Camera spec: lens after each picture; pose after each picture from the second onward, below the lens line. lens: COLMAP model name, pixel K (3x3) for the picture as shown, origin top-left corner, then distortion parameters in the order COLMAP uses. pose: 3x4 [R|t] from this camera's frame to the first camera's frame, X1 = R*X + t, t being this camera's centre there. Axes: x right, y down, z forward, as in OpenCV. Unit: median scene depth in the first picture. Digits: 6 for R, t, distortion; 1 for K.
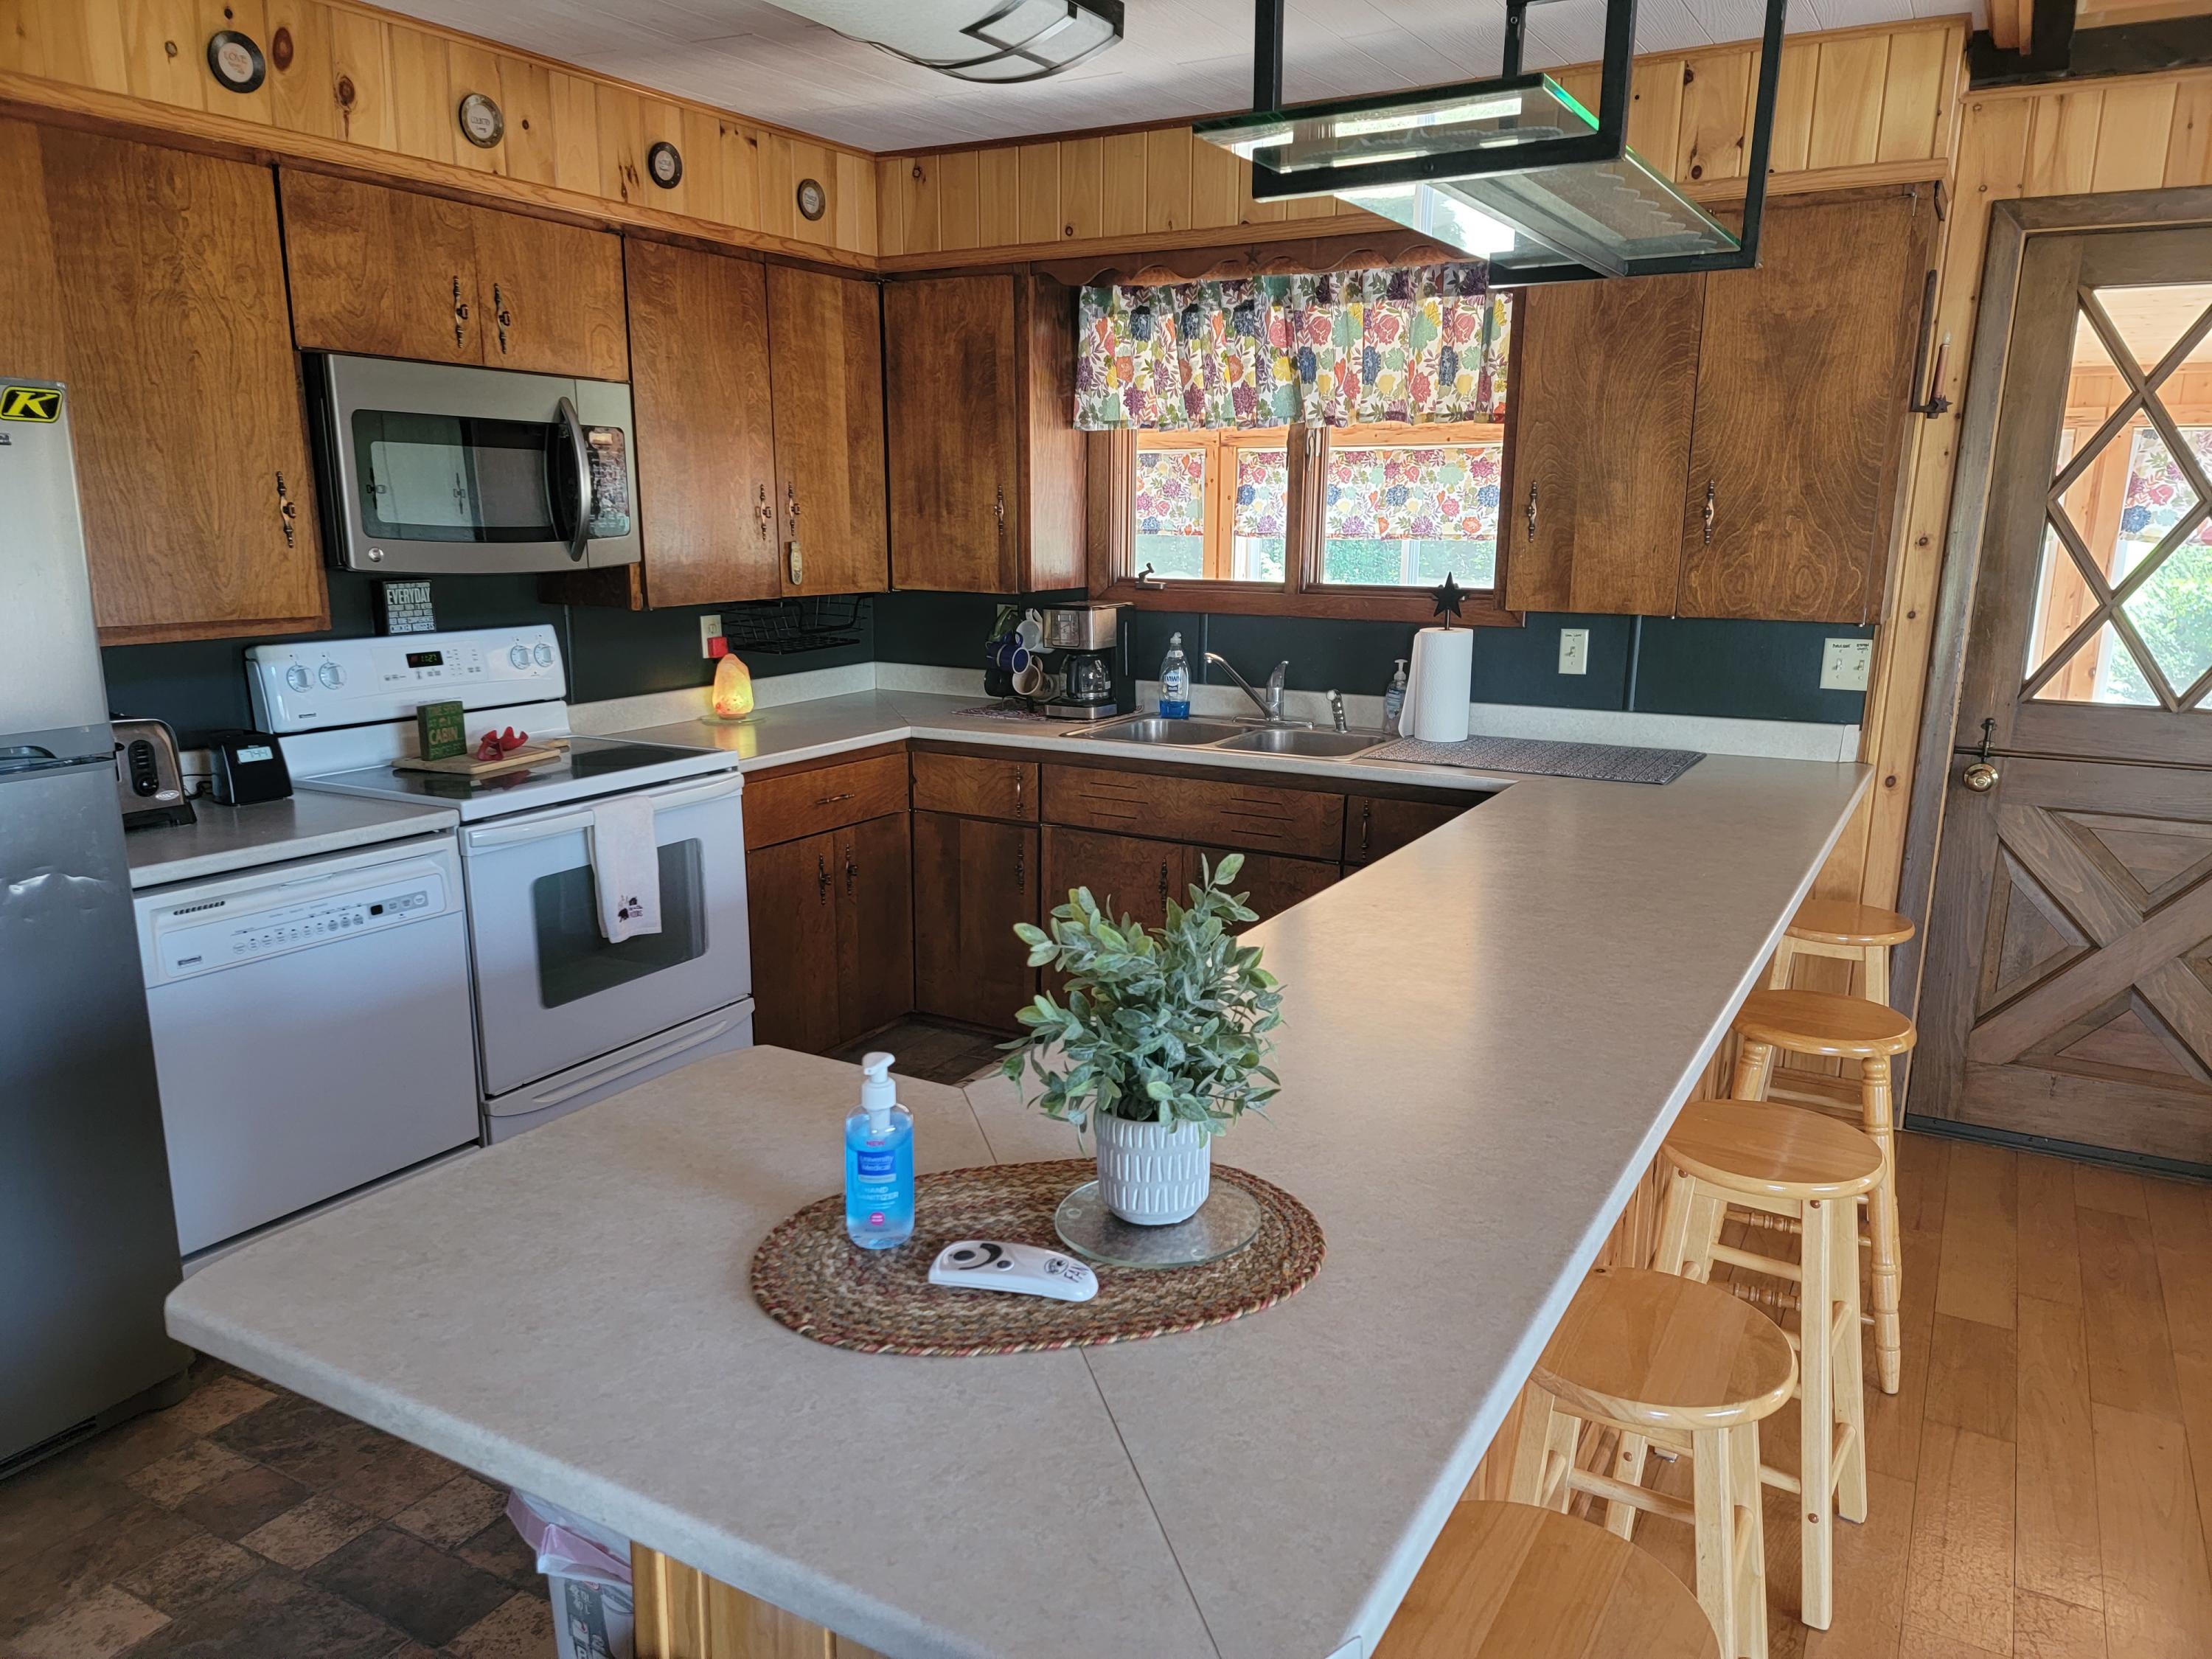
lens RADIAL K [[1549.9, 0, 1146.8], [0, 1549.9, 842.8], [0, 0, 1]] dist [0.050591, -0.027828]
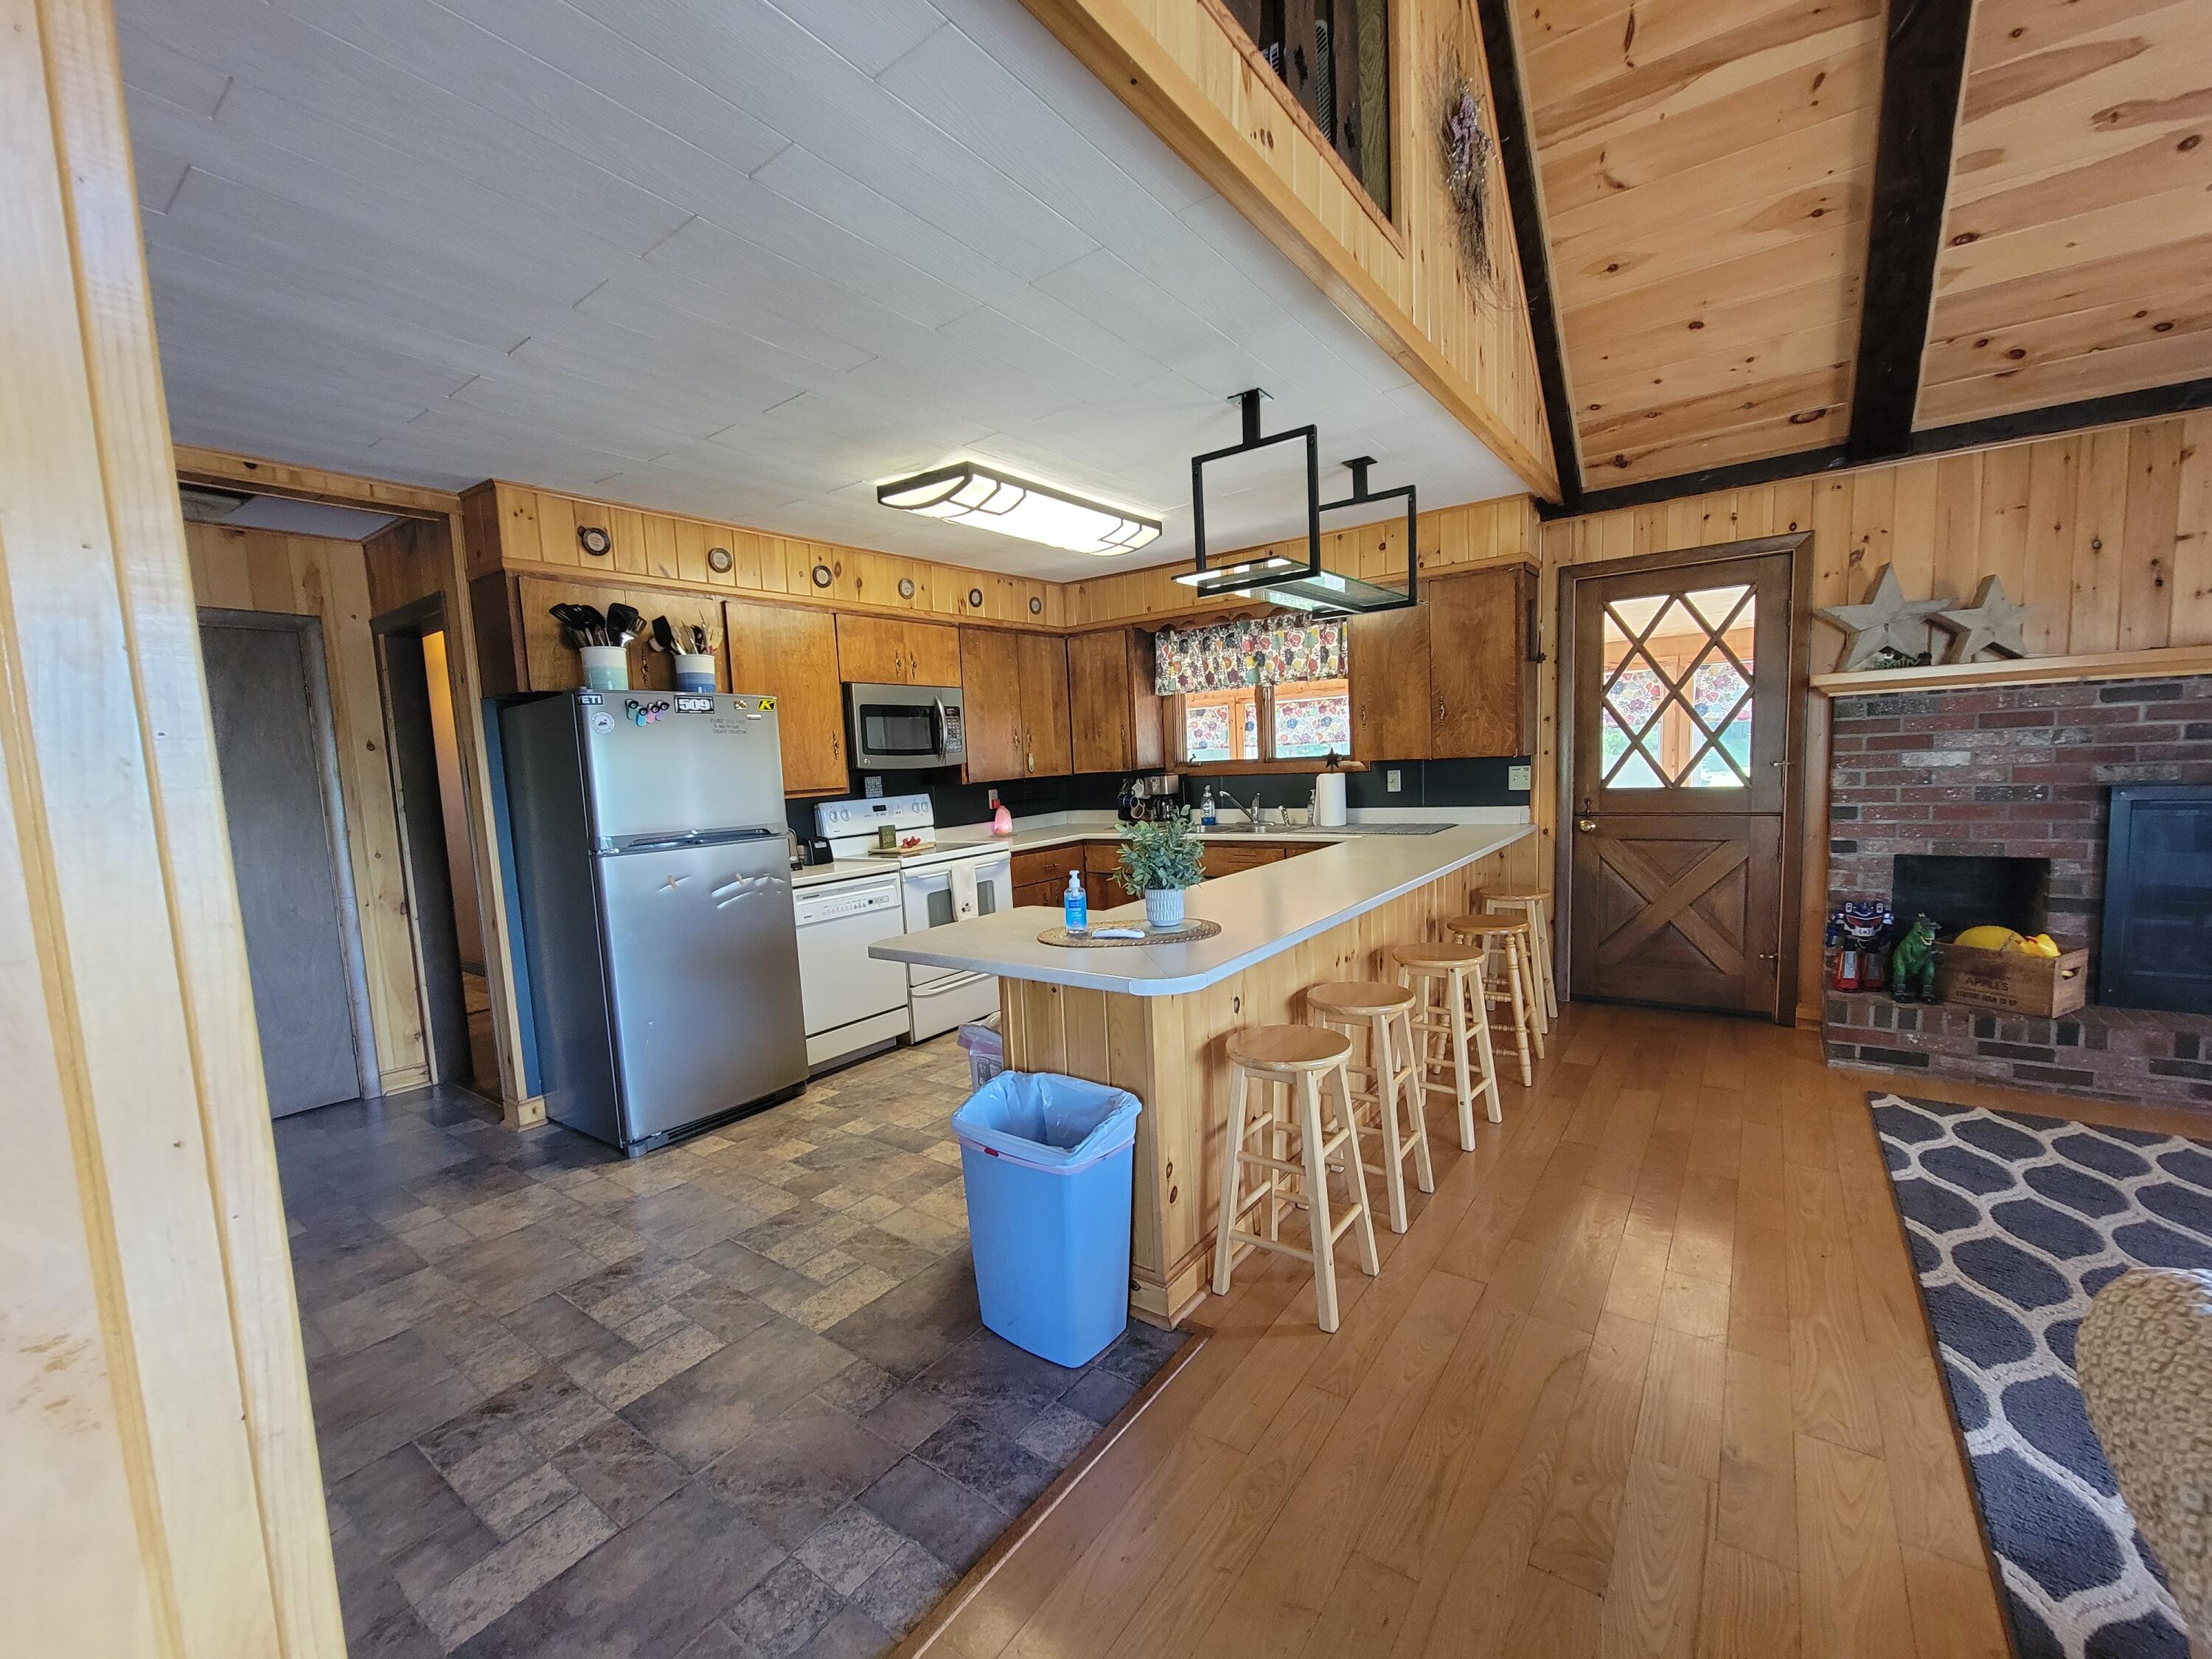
lens RADIAL K [[898.1, 0, 1106.4], [0, 898.1, 840.7], [0, 0, 1]] dist [-0.005334, -0.000726]
pose [[0.990917, -0.046609, -0.126140, 0.040918], [0.031819, 0.992643, -0.116824, 0.095003], [0.130657, 0.111749, 0.985110, -0.263145]]
